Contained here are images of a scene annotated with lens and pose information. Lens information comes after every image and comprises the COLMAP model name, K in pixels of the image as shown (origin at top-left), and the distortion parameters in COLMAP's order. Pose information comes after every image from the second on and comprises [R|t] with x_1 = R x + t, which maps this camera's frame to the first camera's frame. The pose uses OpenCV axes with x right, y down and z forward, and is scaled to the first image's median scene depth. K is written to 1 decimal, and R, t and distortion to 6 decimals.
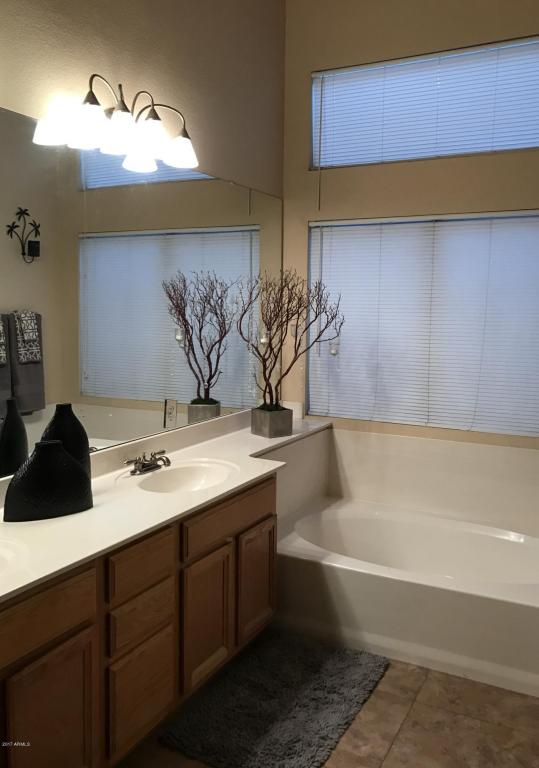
lens RADIAL K [[675.5, 0, 267.1], [0, 675.5, 382.9], [0, 0, 1]] dist [0.130023, -0.027566]
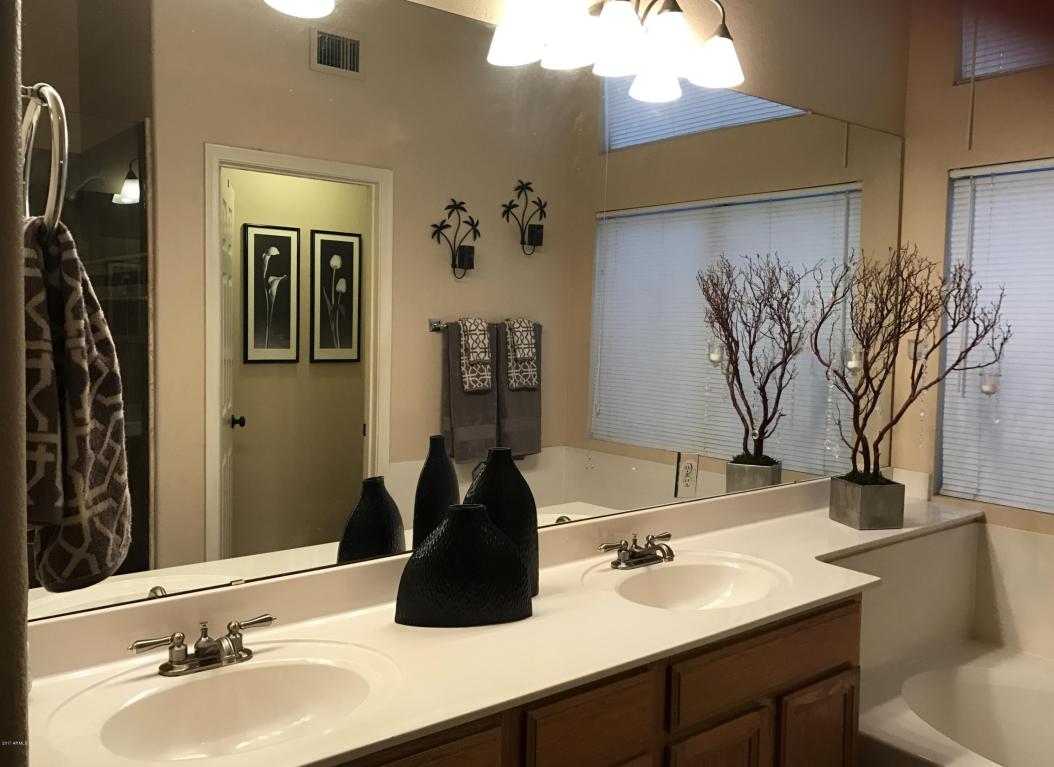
lens RADIAL K [[892.8, 0, 533.1], [0, 892.8, 379.0], [0, 0, 1]] dist [0.051226, -0.016942]
pose [[0.922795, 0.034483, -0.383745, 0.036485], [-0.055080, 0.997564, -0.042812, -0.000498], [0.381334, 0.060643, 0.922446, 0.150646]]
